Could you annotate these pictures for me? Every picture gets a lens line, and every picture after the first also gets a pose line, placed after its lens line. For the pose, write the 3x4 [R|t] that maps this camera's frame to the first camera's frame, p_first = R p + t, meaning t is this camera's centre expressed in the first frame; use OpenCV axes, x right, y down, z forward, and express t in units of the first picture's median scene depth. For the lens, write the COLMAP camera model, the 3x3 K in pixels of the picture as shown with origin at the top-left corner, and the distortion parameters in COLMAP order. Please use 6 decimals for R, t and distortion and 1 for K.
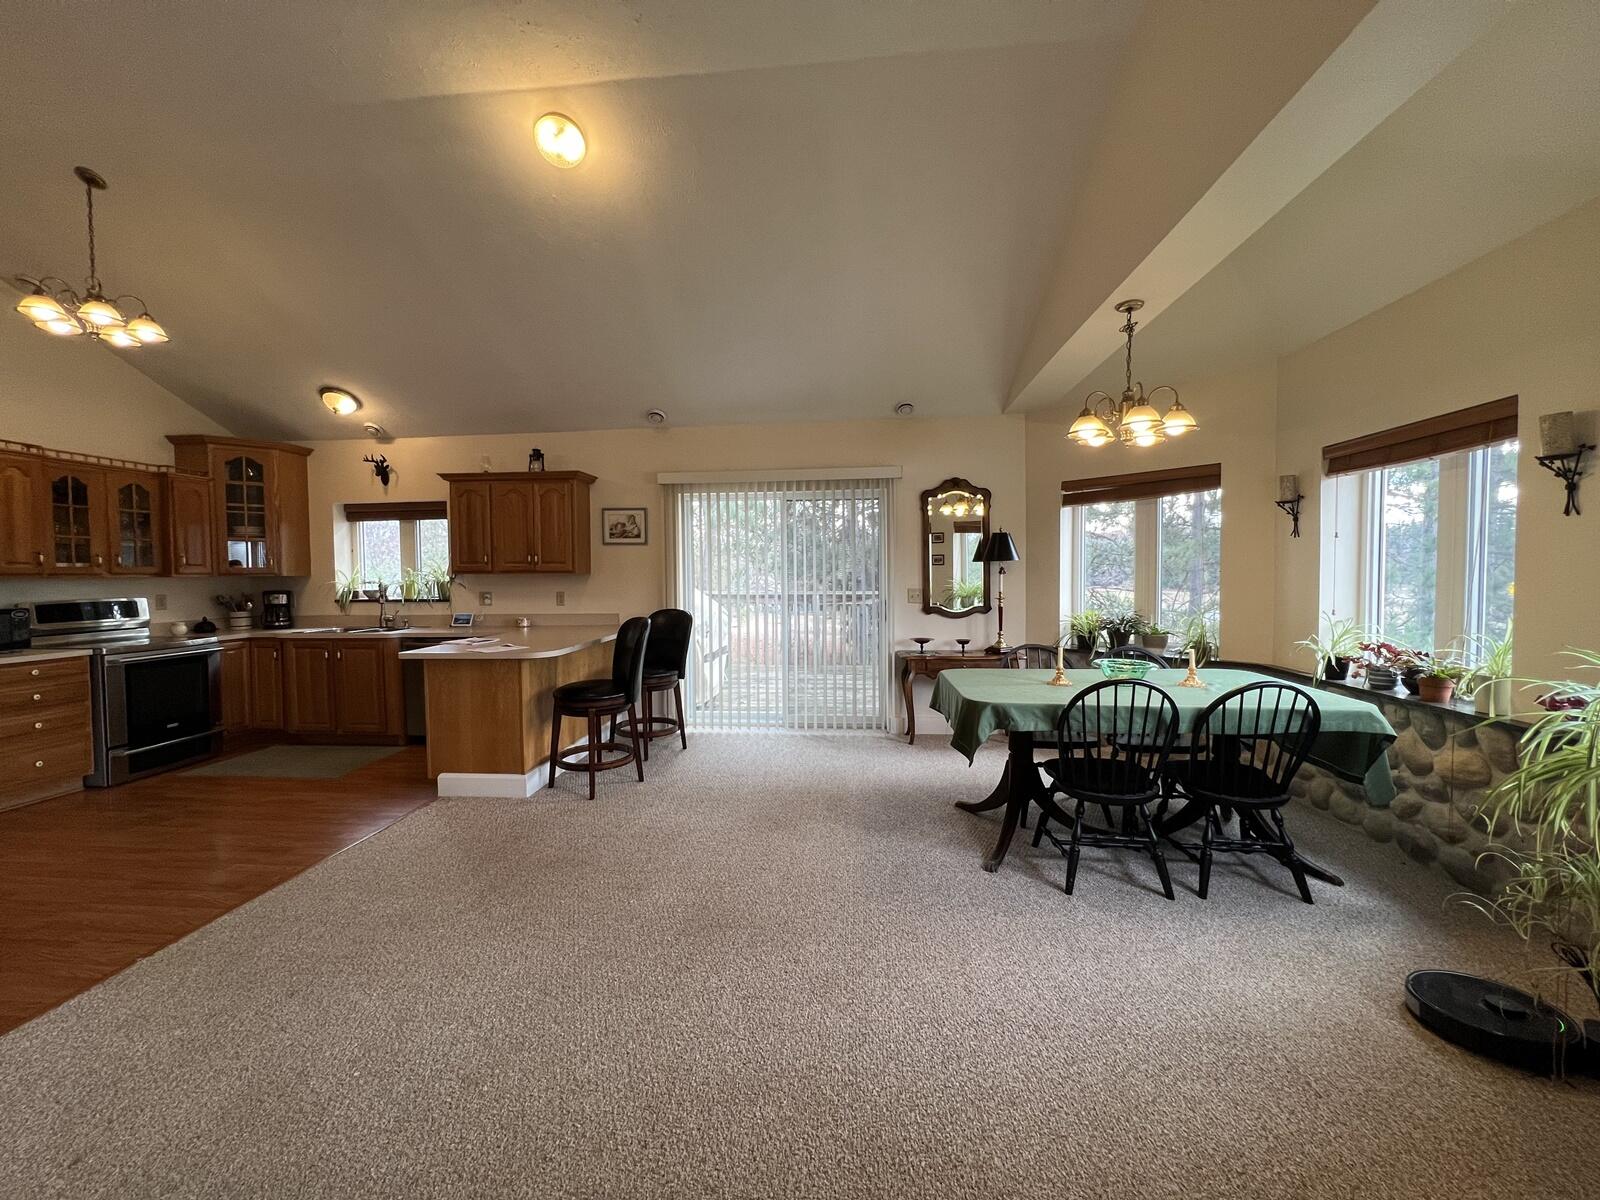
lens RADIAL K [[641.8, 0, 794.9], [0, 641.8, 600.7], [0, 0, 1]] dist [0.004658, -0.000155]
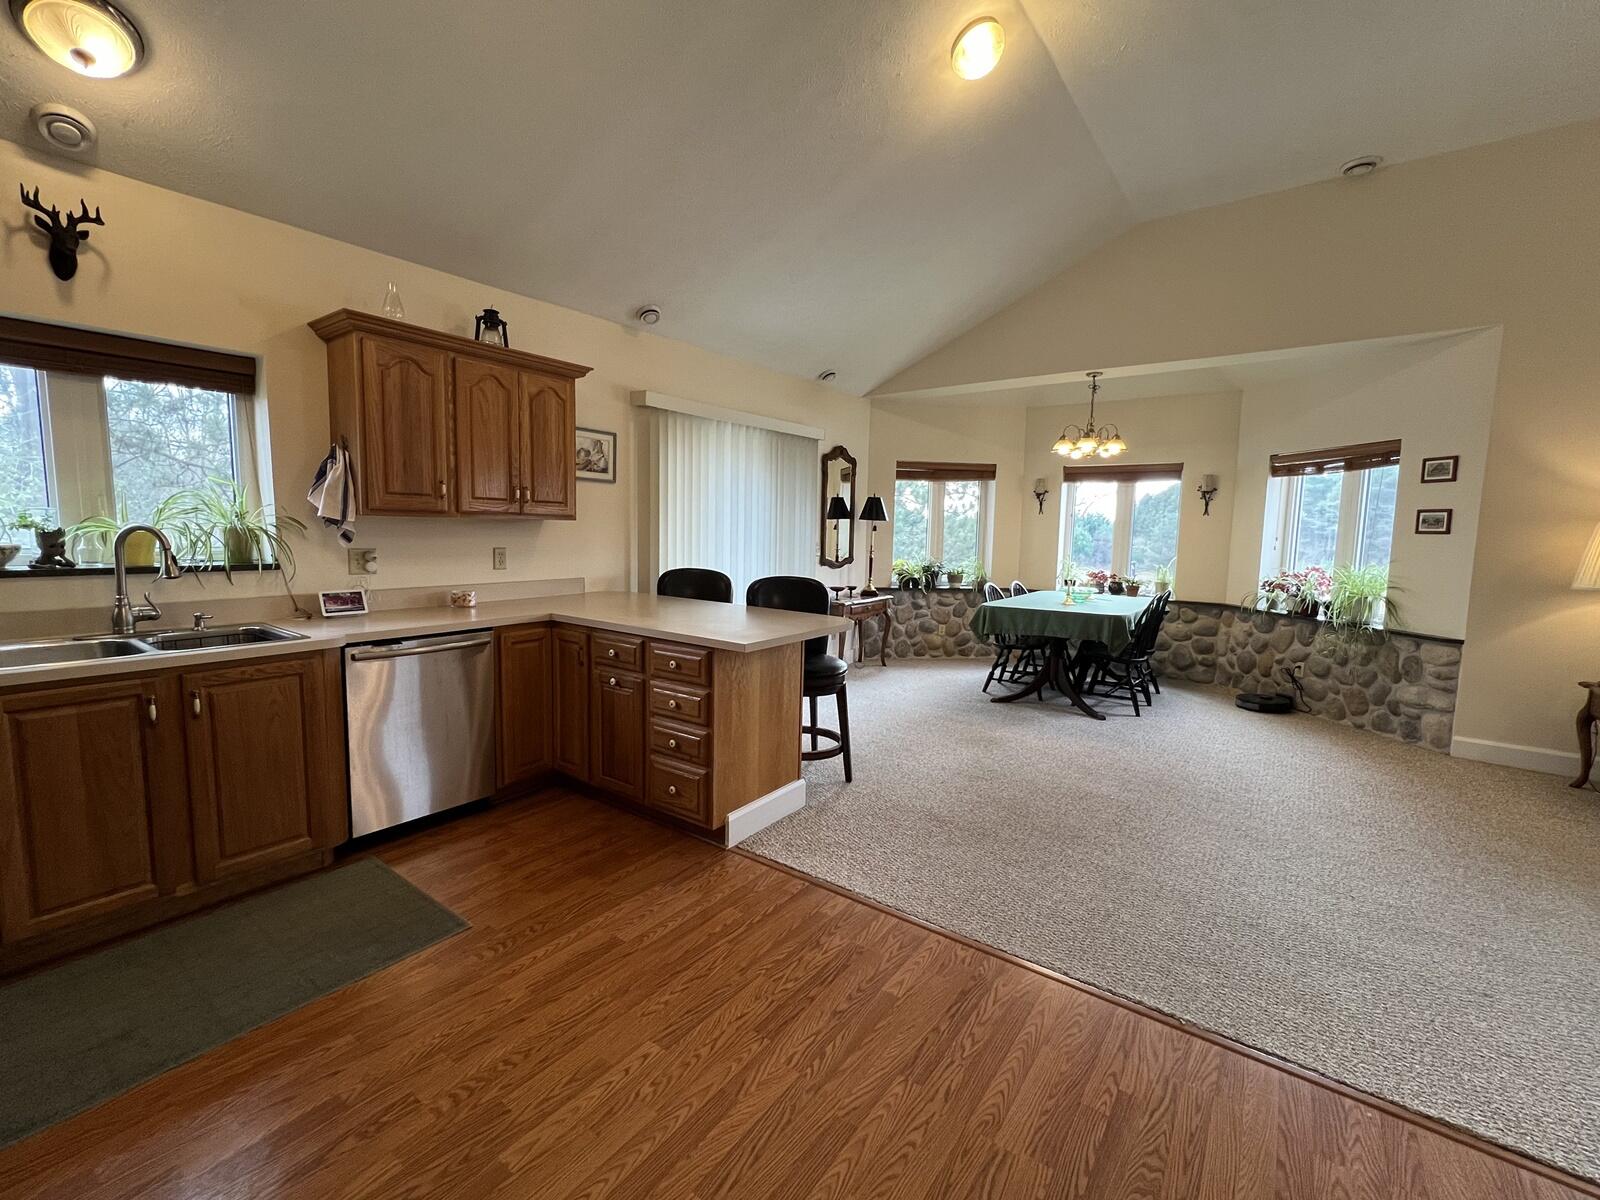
lens RADIAL K [[675.6, 0, 800.0], [0, 675.6, 600.0], [0, 0, 1]] dist [-0.003069, -0.000357]
pose [[0.517552, -0.071516, 0.852658, -0.822358], [0.011991, 0.997009, 0.076346, -0.010177], [-0.855568, -0.029289, 0.516861, 0.424145]]
